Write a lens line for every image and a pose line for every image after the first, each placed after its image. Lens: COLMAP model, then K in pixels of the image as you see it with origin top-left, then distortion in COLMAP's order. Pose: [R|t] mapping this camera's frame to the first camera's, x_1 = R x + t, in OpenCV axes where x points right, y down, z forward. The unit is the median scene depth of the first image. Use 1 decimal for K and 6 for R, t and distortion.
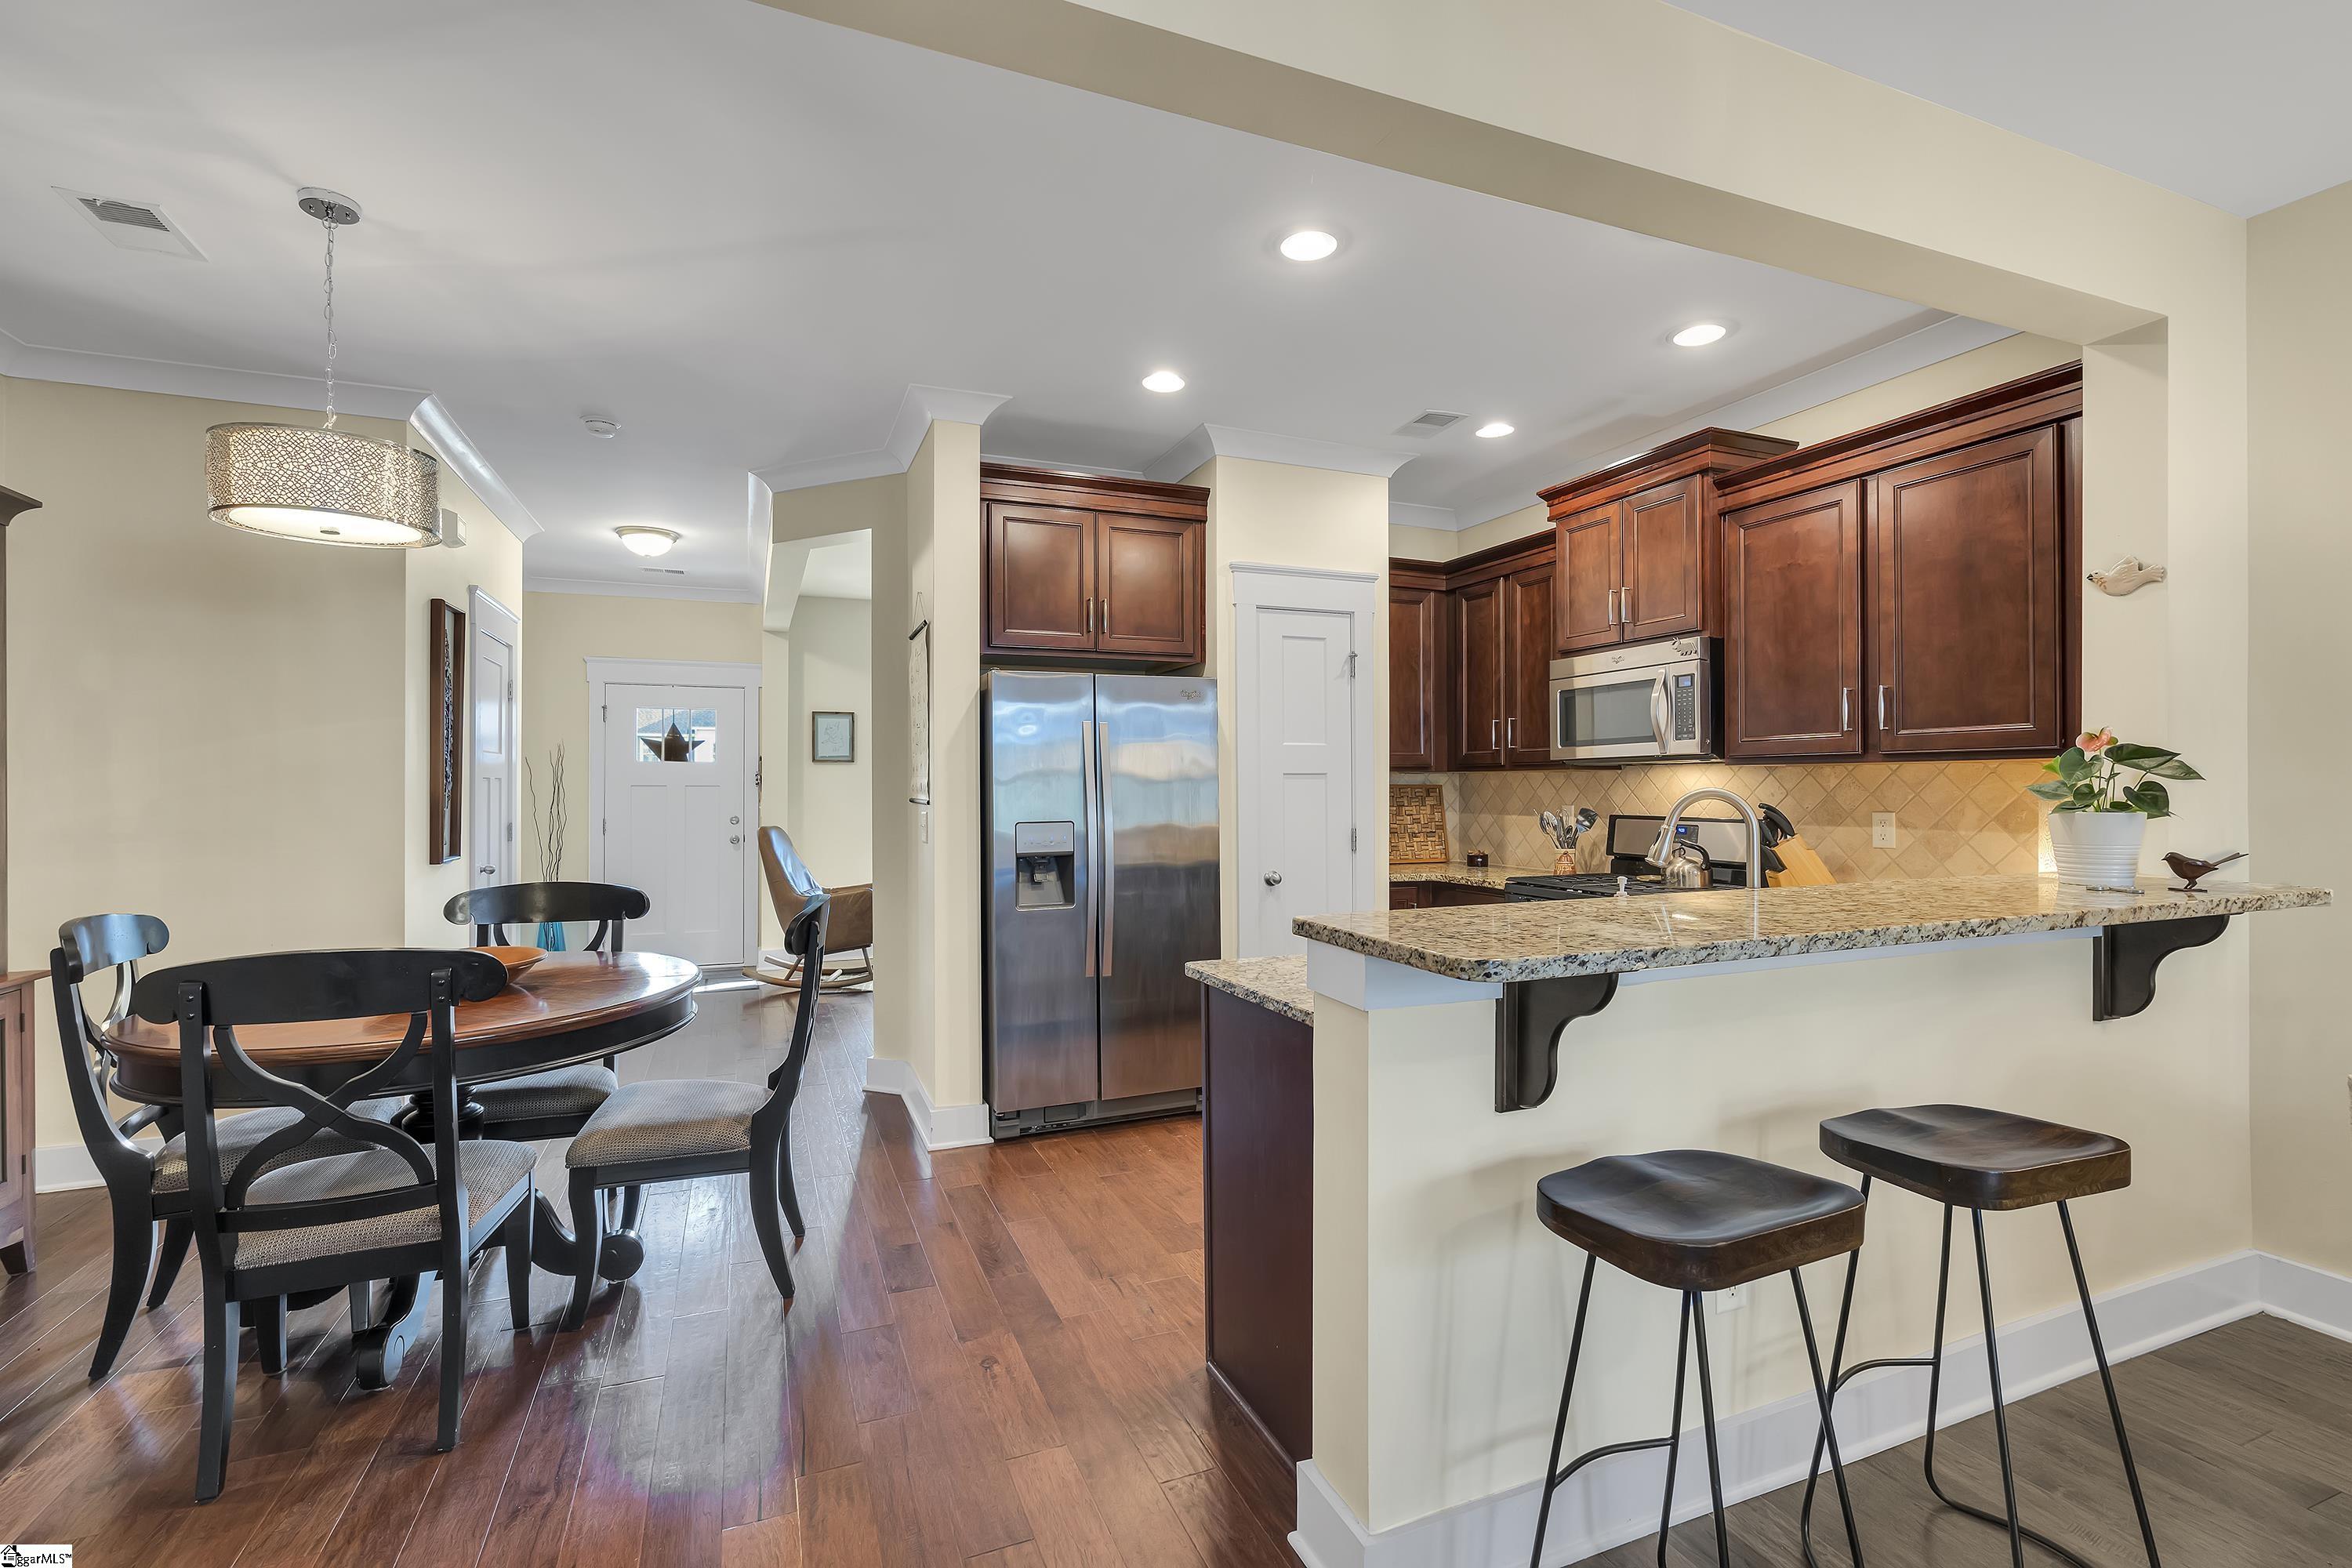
lens RADIAL K [[1049.2, 0, 1173.1], [0, 1049.2, 785.3], [0, 0, 1]] dist [-0.012965, 0.003229]
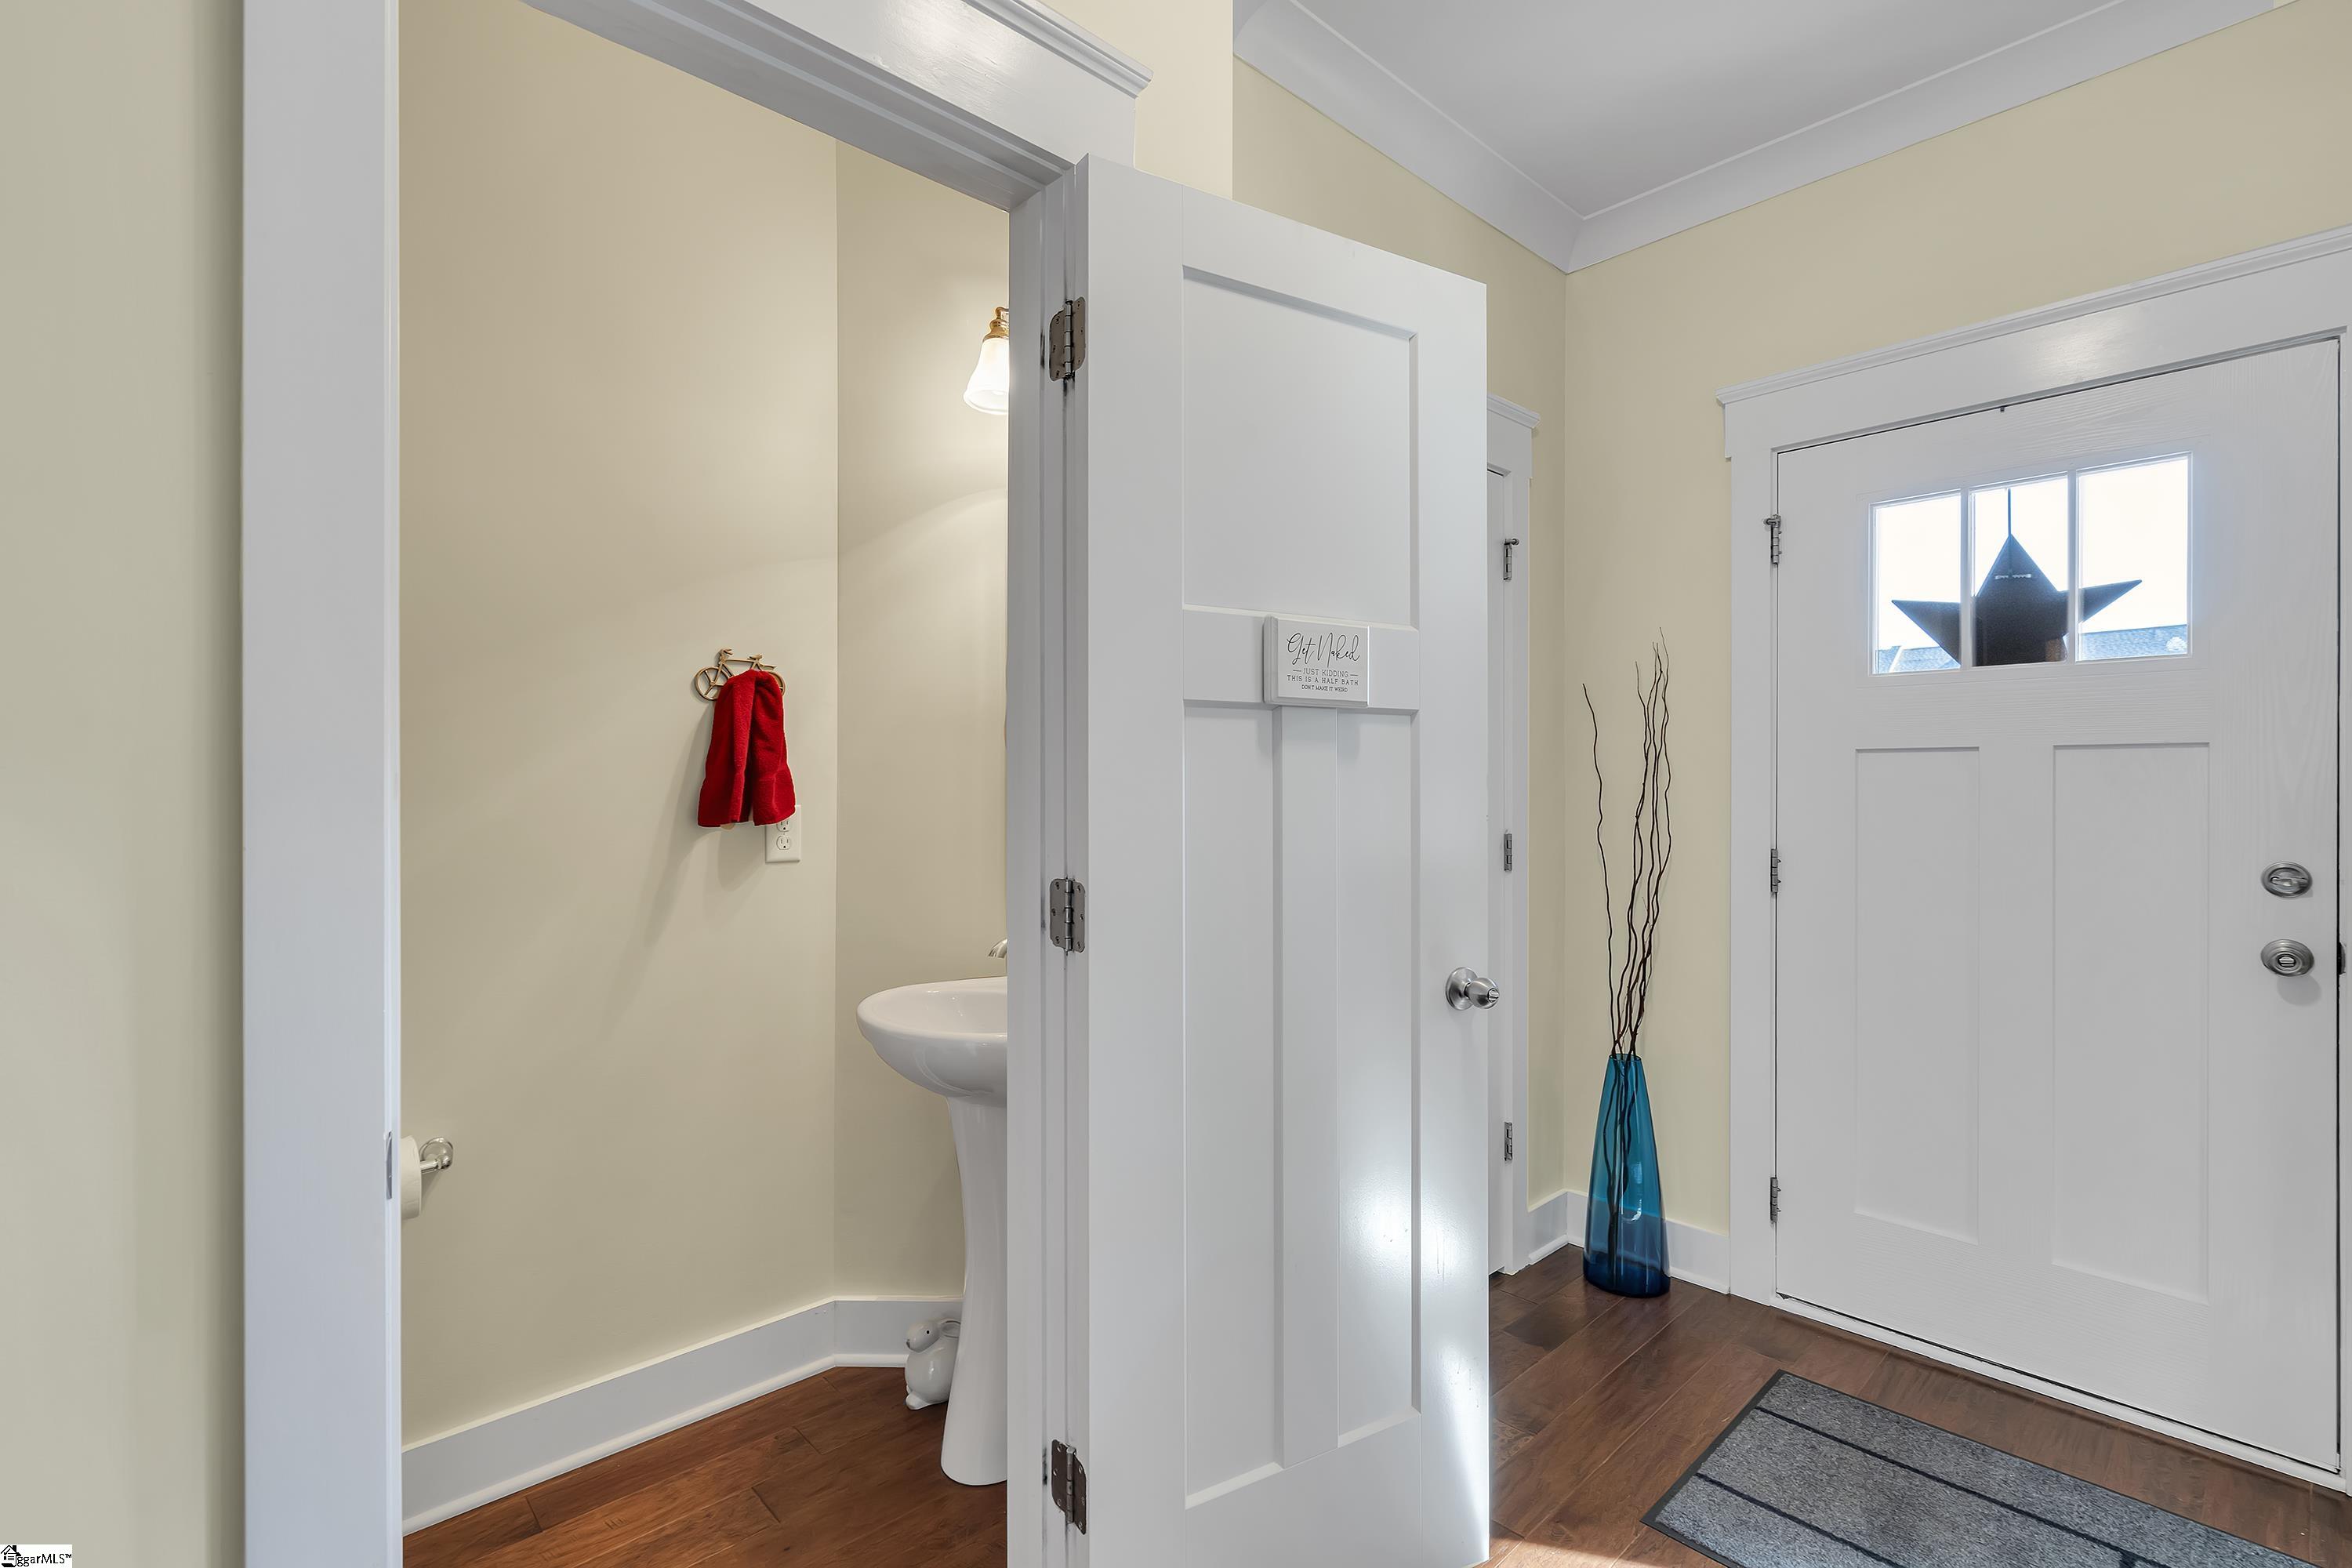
lens RADIAL K [[1049.2, 0, 1170.6], [0, 1049.2, 782.9], [0, 0, 1]] dist [-0.012965, 0.003229]
pose [[0.344586, -0.001825, -0.938753, -0.489891], [-0.001207, 0.999996, -0.002387, 0.019750], [0.938754, 0.001956, 0.344583, 1.170971]]
